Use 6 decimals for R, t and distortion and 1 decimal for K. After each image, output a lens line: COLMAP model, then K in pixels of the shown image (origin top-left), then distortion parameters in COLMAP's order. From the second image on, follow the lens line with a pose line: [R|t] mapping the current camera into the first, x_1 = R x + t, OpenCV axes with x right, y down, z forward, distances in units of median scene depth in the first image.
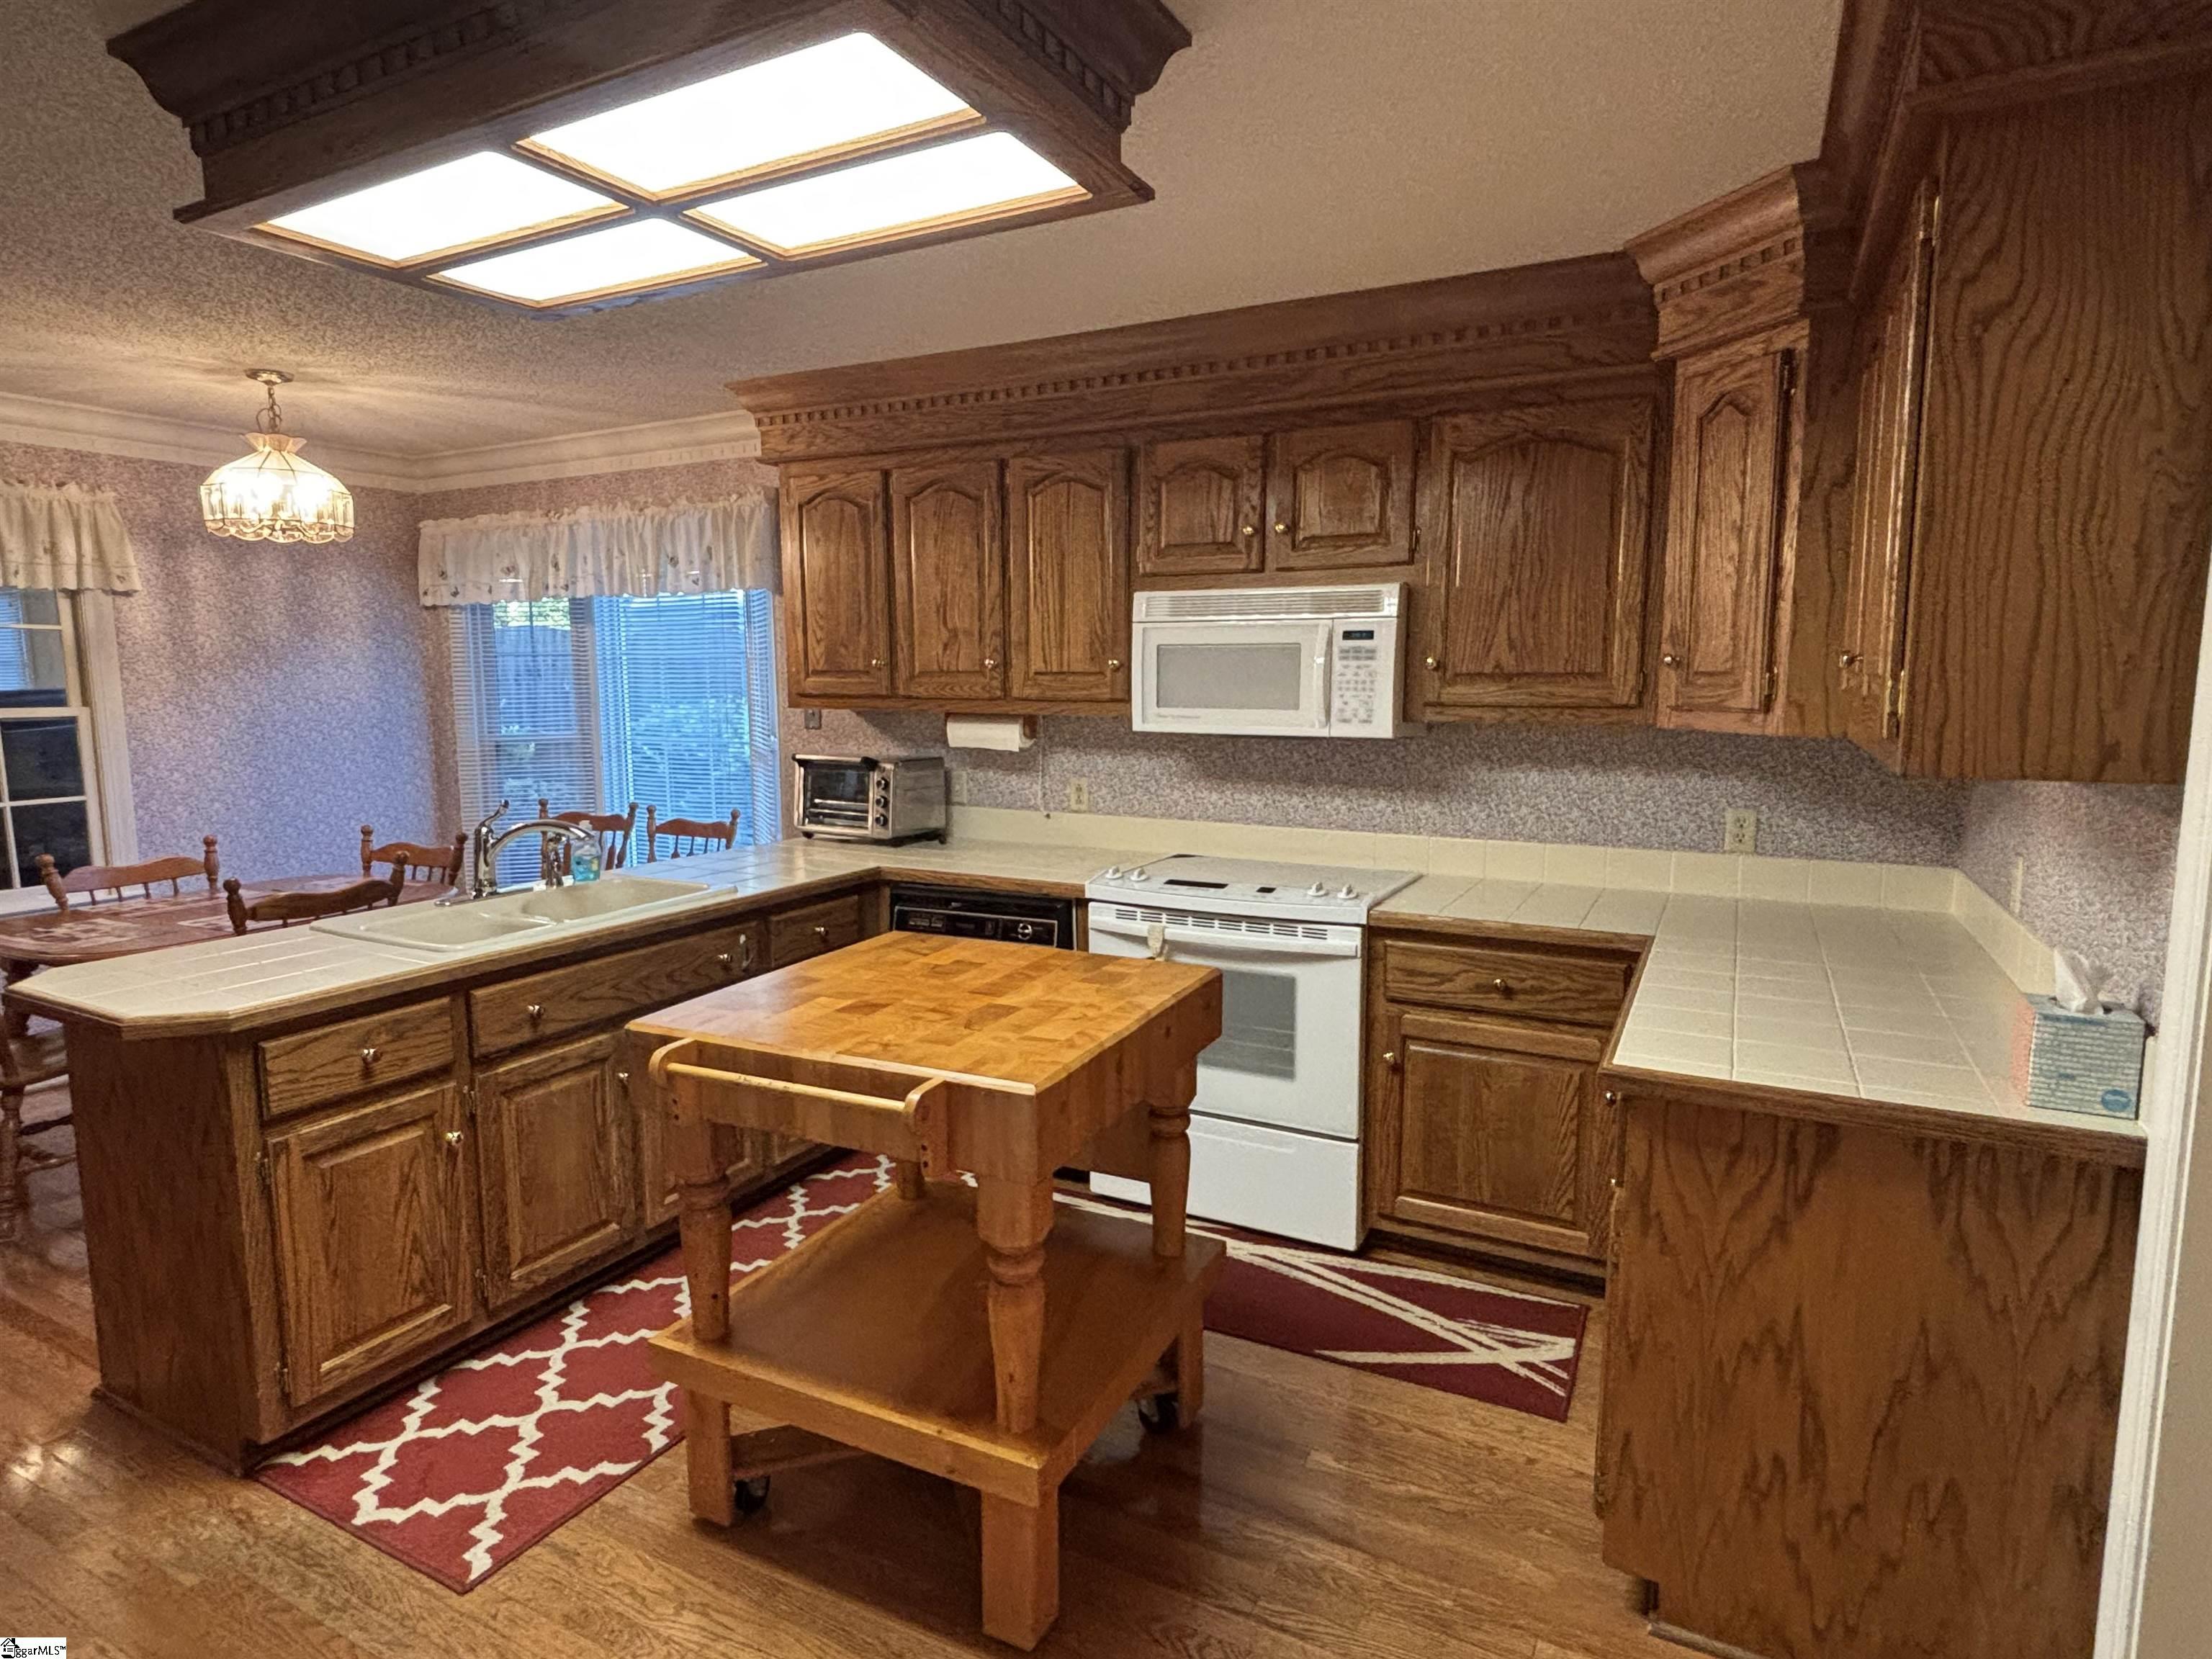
lens RADIAL K [[1203.2, 0, 1110.6], [0, 1203.2, 827.4], [0, 0, 1]] dist [-0.008047, -0.002269]
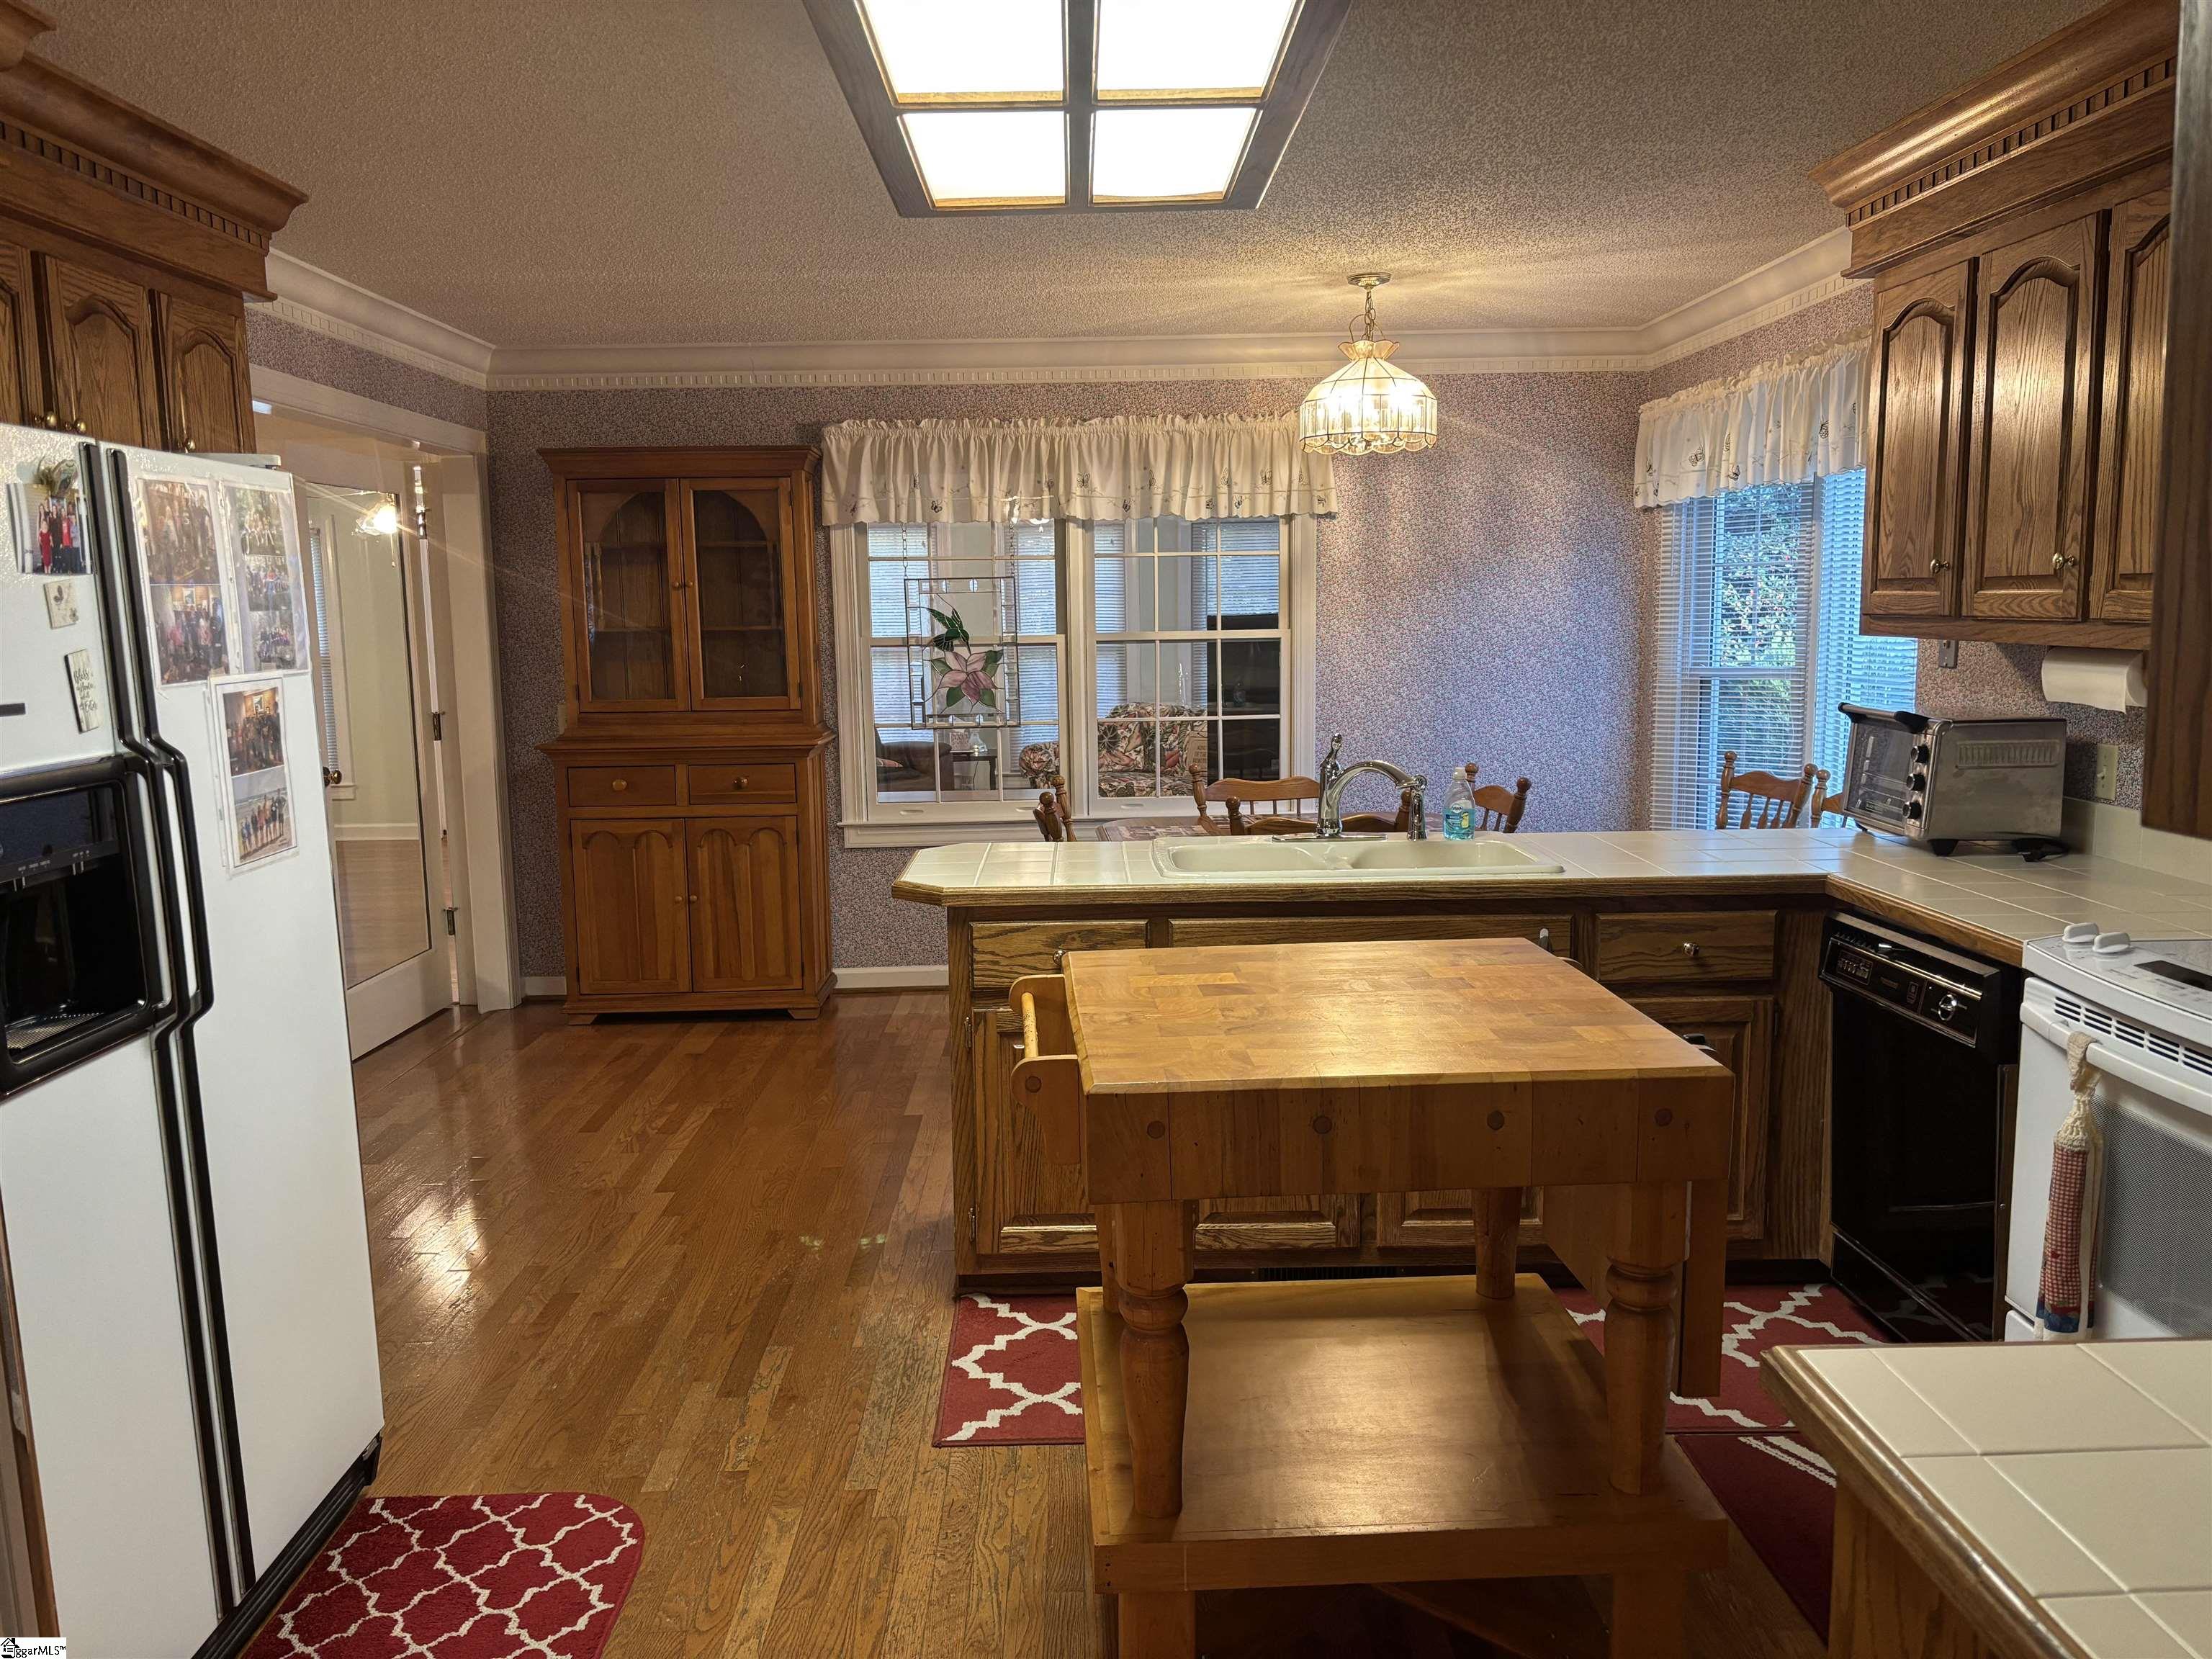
lens RADIAL K [[1666.5, 0, 1109.1], [0, 1666.5, 839.6], [0, 0, 1]] dist [0.016570, -0.010510]
pose [[0.476446, 0.116238, -0.871486, 0.424456], [-0.097979, 0.992067, 0.078756, -0.020532], [0.873727, 0.047865, 0.484055, 0.205427]]
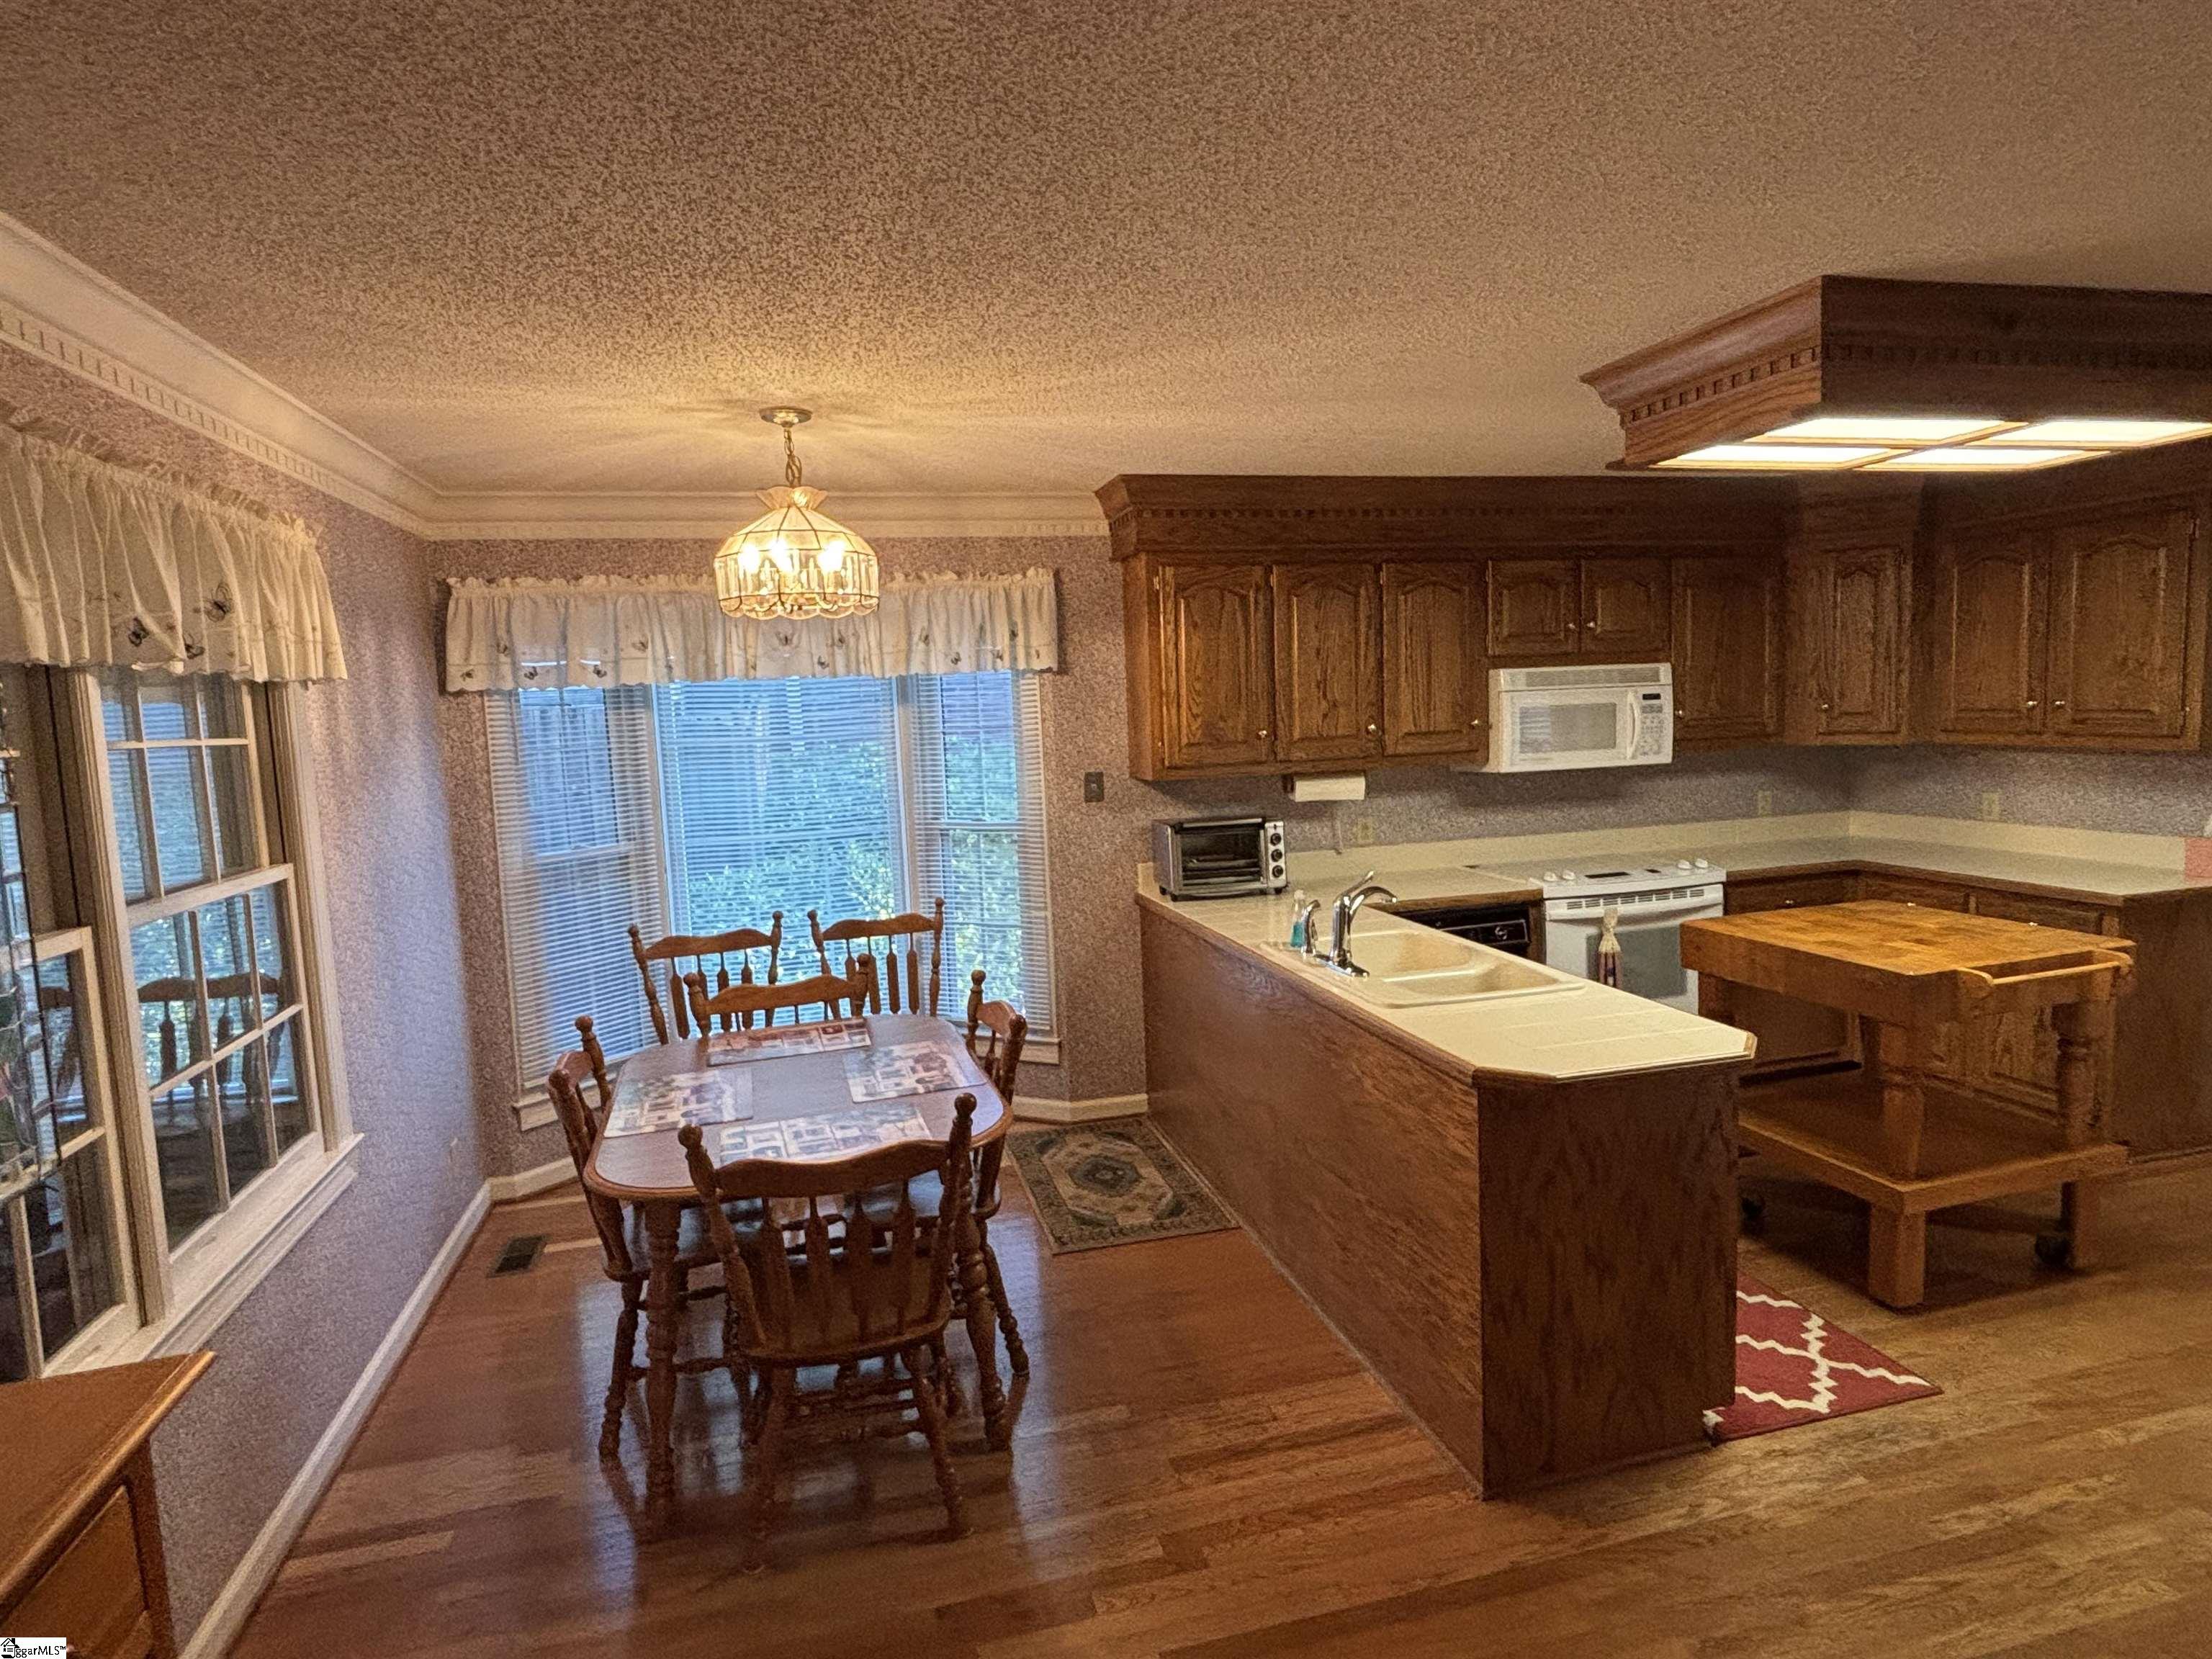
lens RADIAL K [[1203.2, 0, 1071.4], [0, 1203.2, 829.6], [0, 0, 1]] dist [-0.008047, -0.002269]
pose [[0.754585, -0.100685, 0.648432, -1.165359], [0.127284, 0.991849, 0.005888, -0.083739], [-0.643739, 0.078092, 0.761250, 0.289769]]
